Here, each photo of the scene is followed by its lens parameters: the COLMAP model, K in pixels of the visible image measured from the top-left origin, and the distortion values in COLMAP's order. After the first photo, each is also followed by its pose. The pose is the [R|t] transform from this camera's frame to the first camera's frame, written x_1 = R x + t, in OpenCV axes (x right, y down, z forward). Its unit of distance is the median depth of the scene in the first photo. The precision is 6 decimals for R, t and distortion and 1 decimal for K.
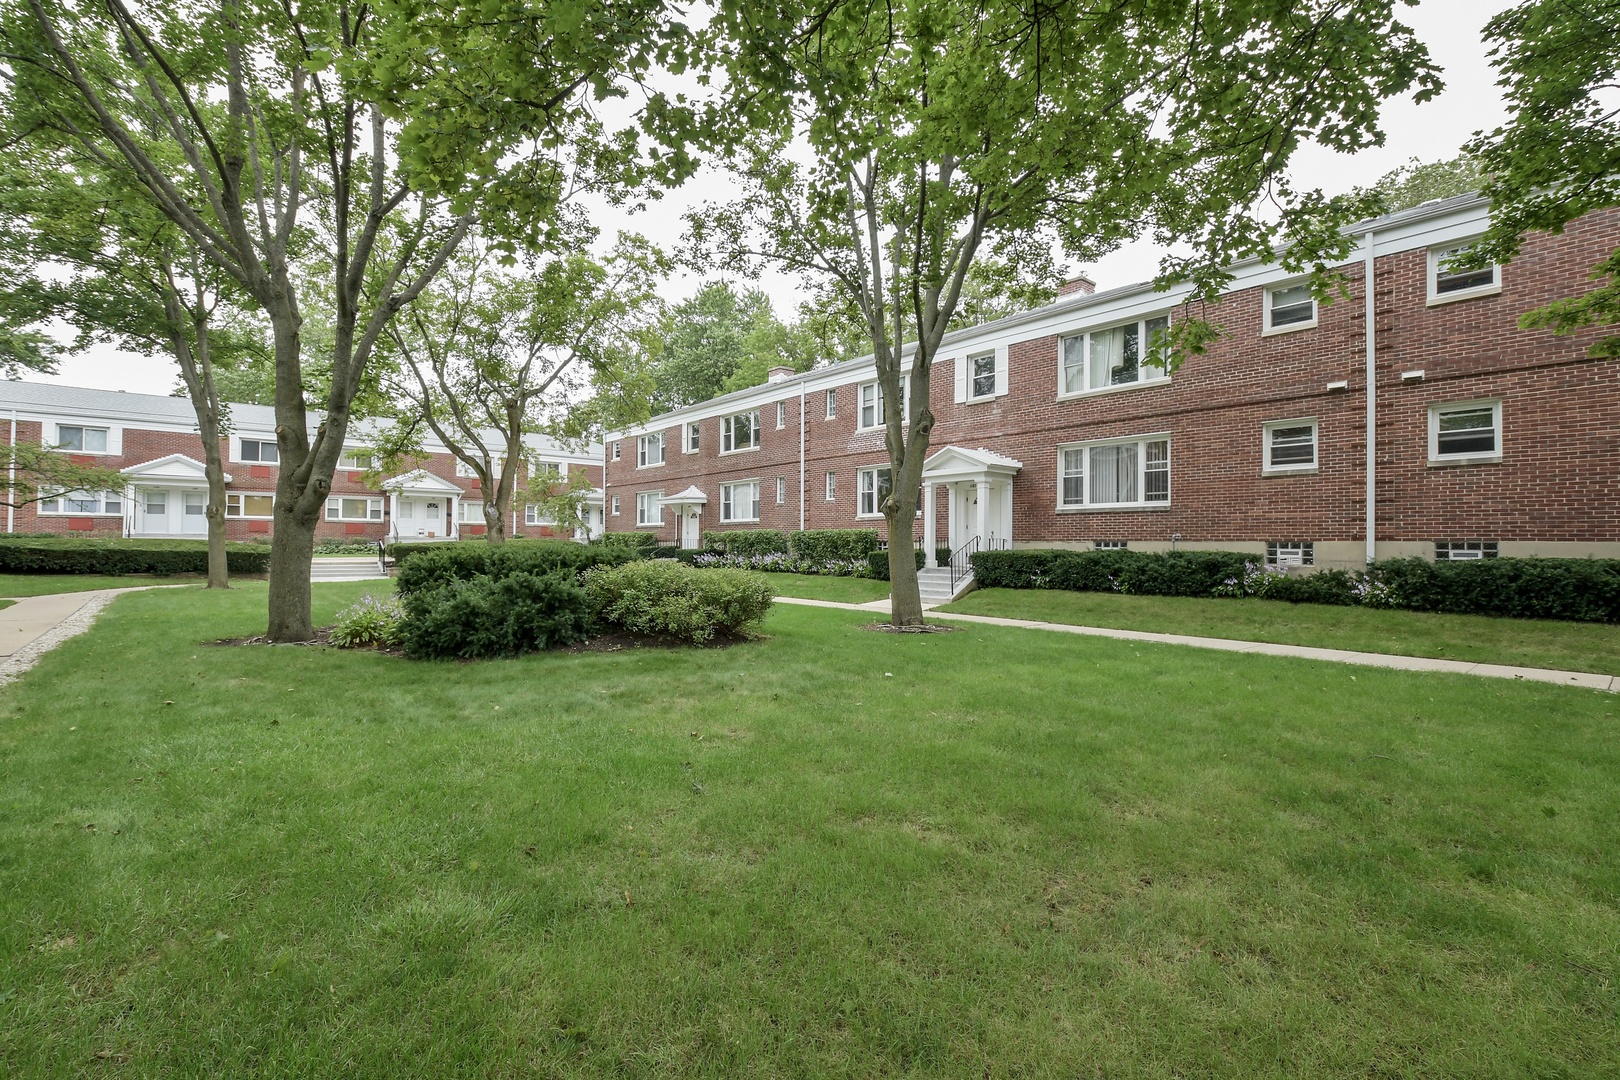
lens RADIAL K [[711.3, 0, 810.0], [0, 711.3, 540.0], [0, 0, 1]] dist [-0.001197, -0.000260]
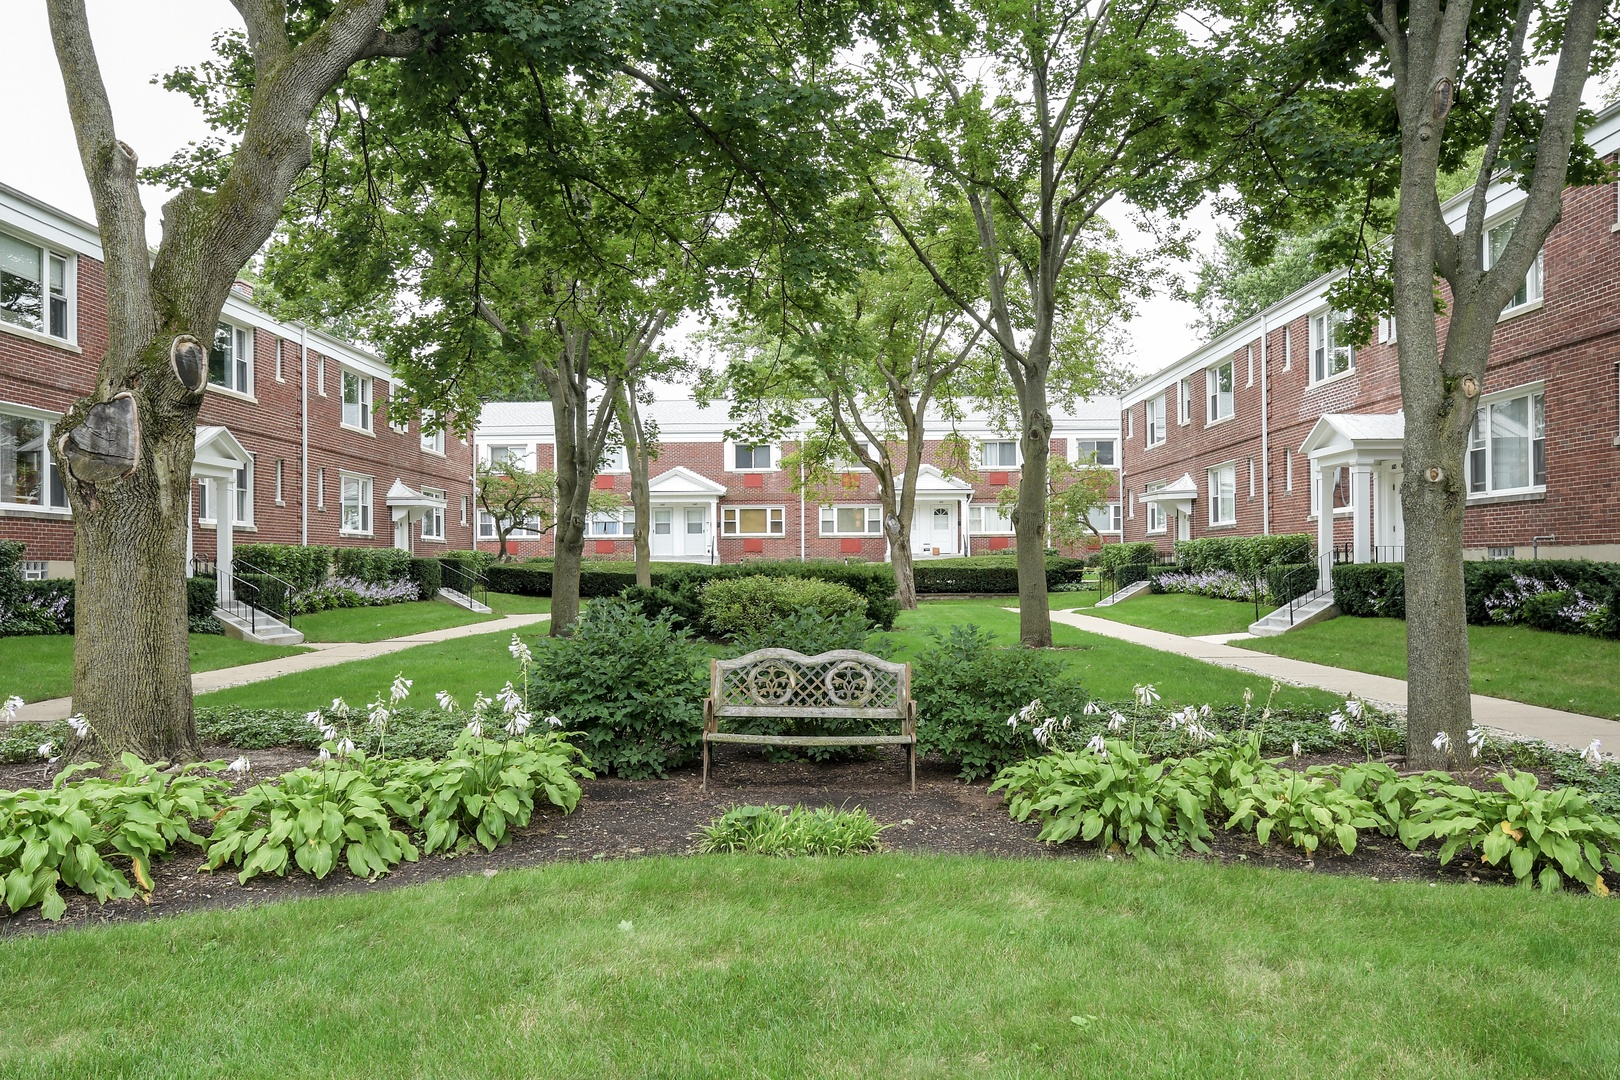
lens RADIAL K [[1325.1, 0, 810.0], [0, 1325.1, 540.0], [0, 0, 1]] dist [0.001866, 0.000654]
pose [[0.755793, -0.023576, -0.654386, 0.712380], [0.016352, 0.999720, -0.017131, 0.005631], [0.654607, 0.002247, 0.755966, -0.340177]]
